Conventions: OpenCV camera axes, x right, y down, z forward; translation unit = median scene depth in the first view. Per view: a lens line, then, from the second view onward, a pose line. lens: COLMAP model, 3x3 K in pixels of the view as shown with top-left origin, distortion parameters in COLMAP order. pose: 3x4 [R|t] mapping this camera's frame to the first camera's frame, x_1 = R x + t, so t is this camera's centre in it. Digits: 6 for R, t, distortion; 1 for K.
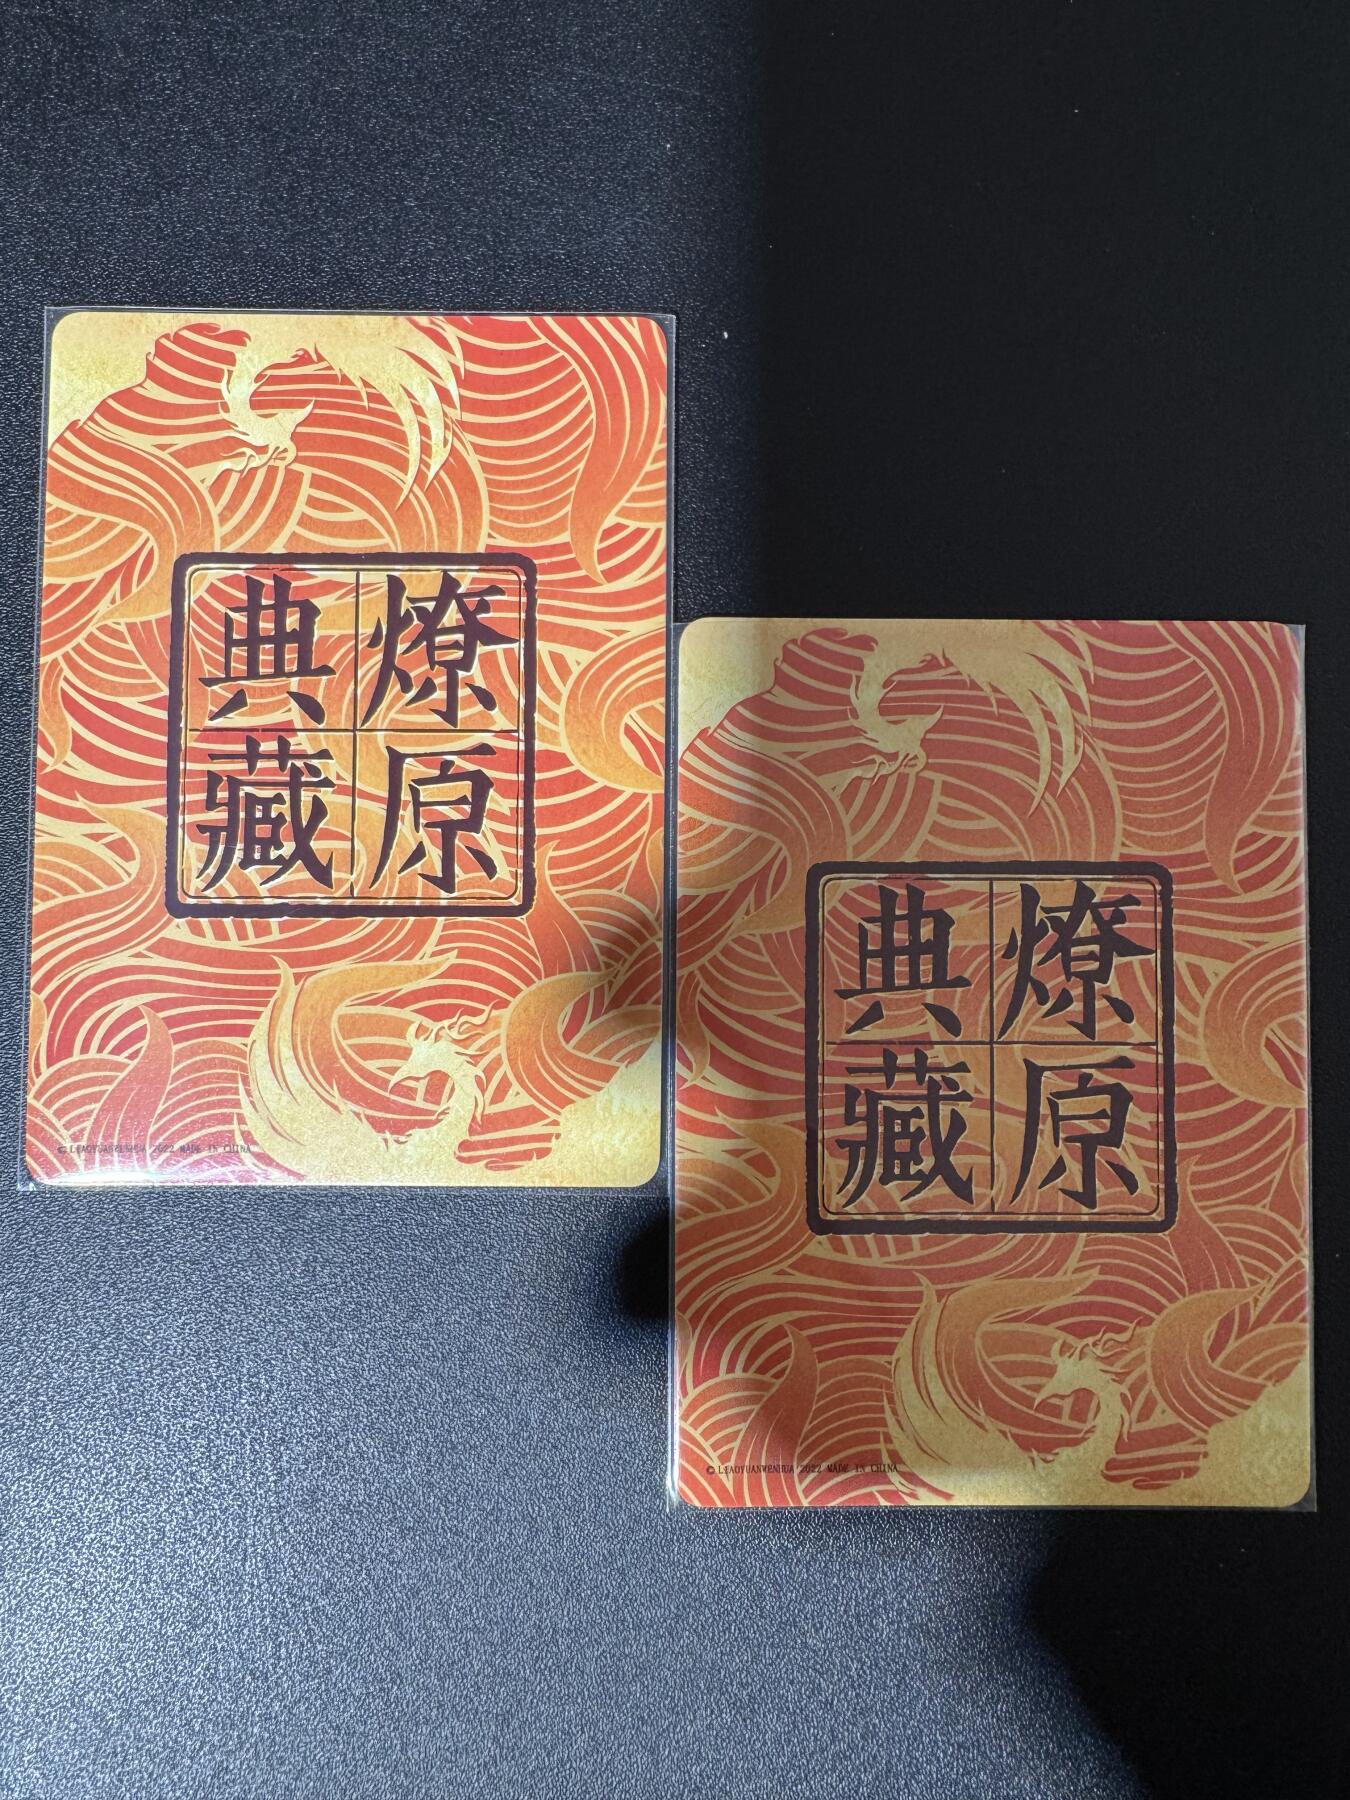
lens RADIAL K [[1257.0, 0, 672.0], [0, 1257.0, 892.9], [0, 0, 1]] dist [-0.001257, -0.001880]
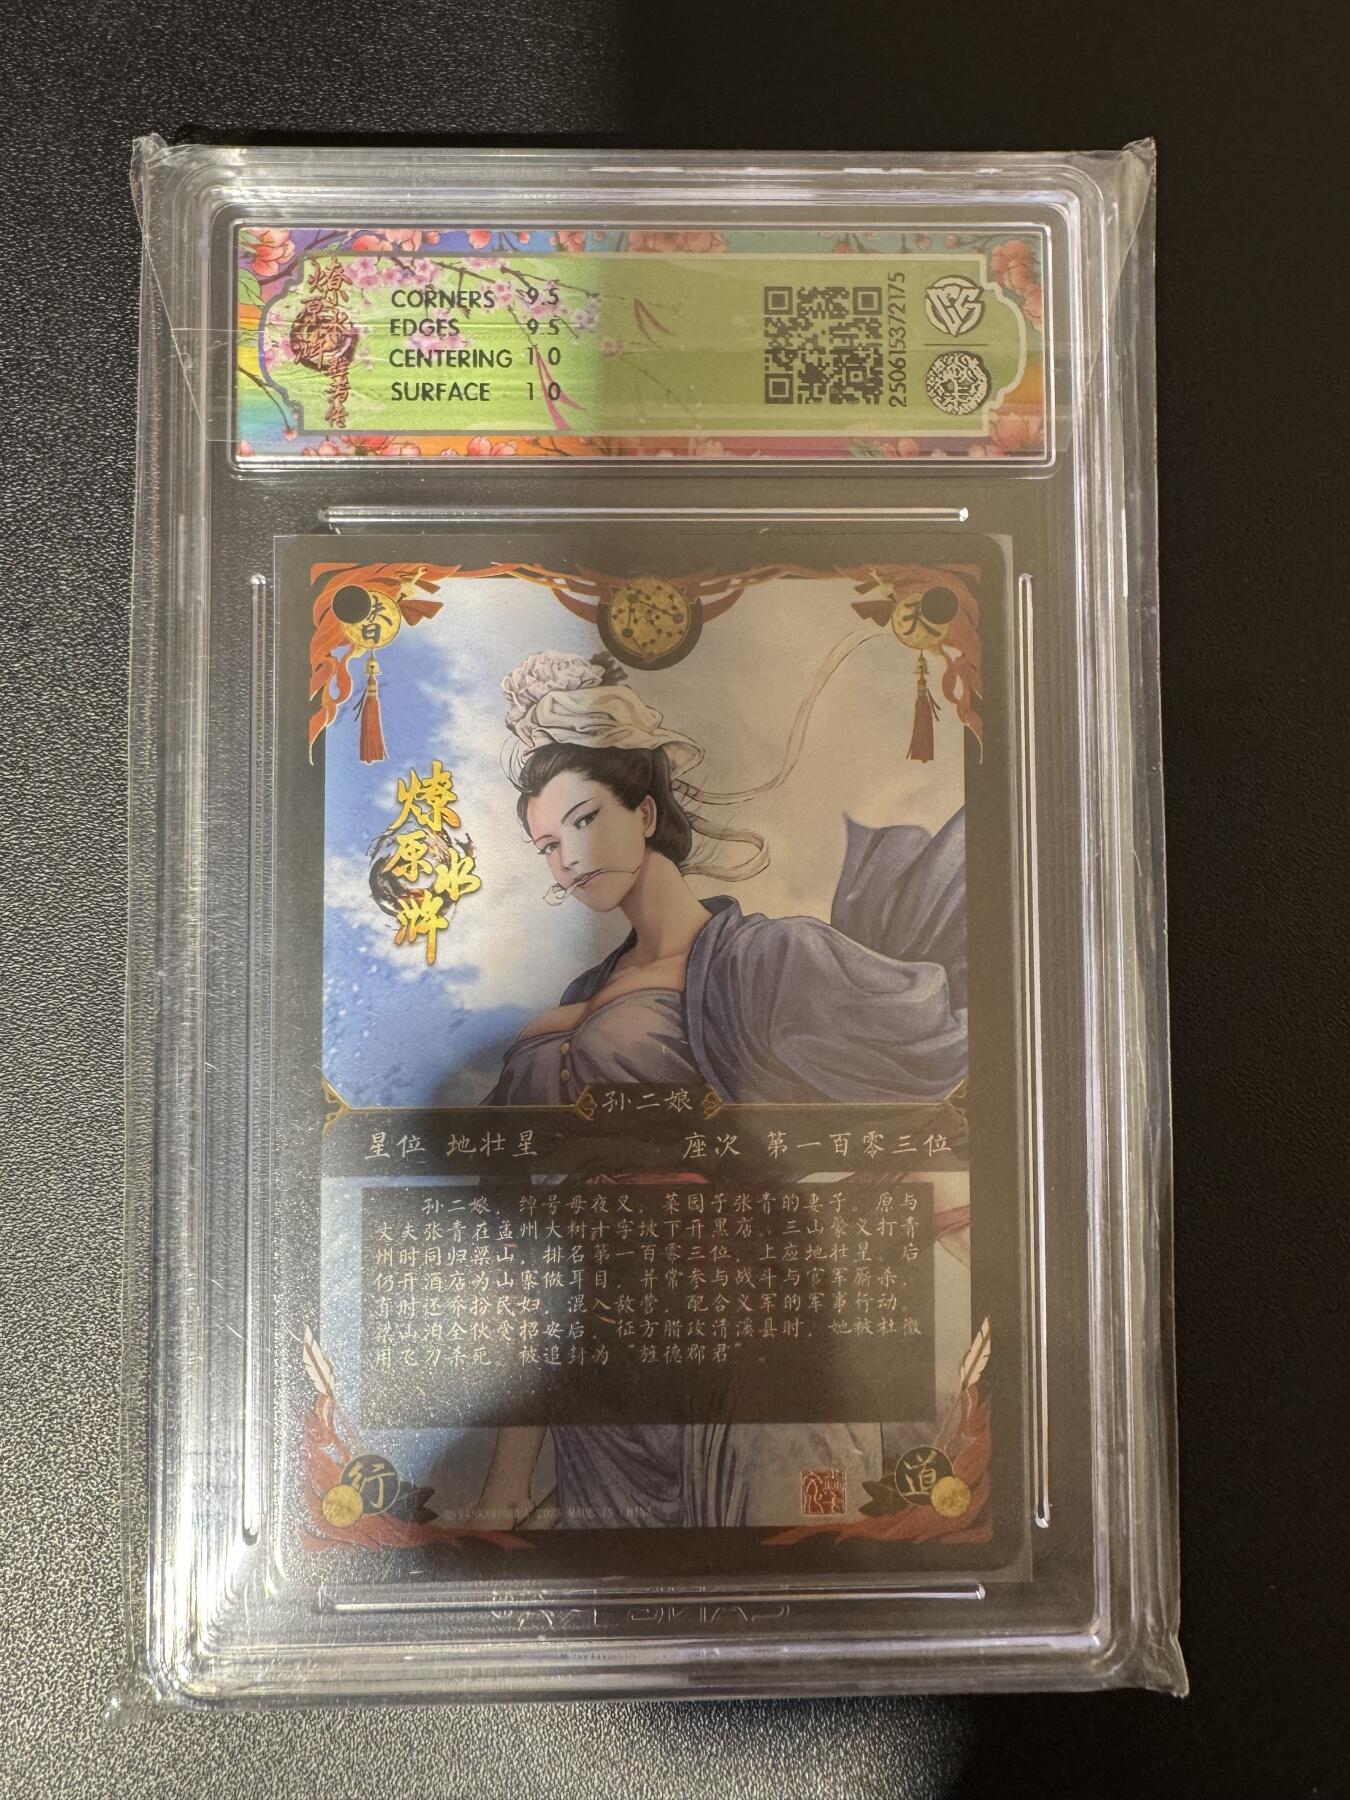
lens RADIAL K [[1257.0, 0, 673.5], [0, 1257.0, 895.0], [0, 0, 1]] dist [-0.001257, -0.001880]
pose [[0.999610, -0.020687, 0.018776, 0.061537], [0.020659, 0.999785, 0.001652, -0.033570], [-0.018806, -0.001264, 0.999822, 0.123985]]
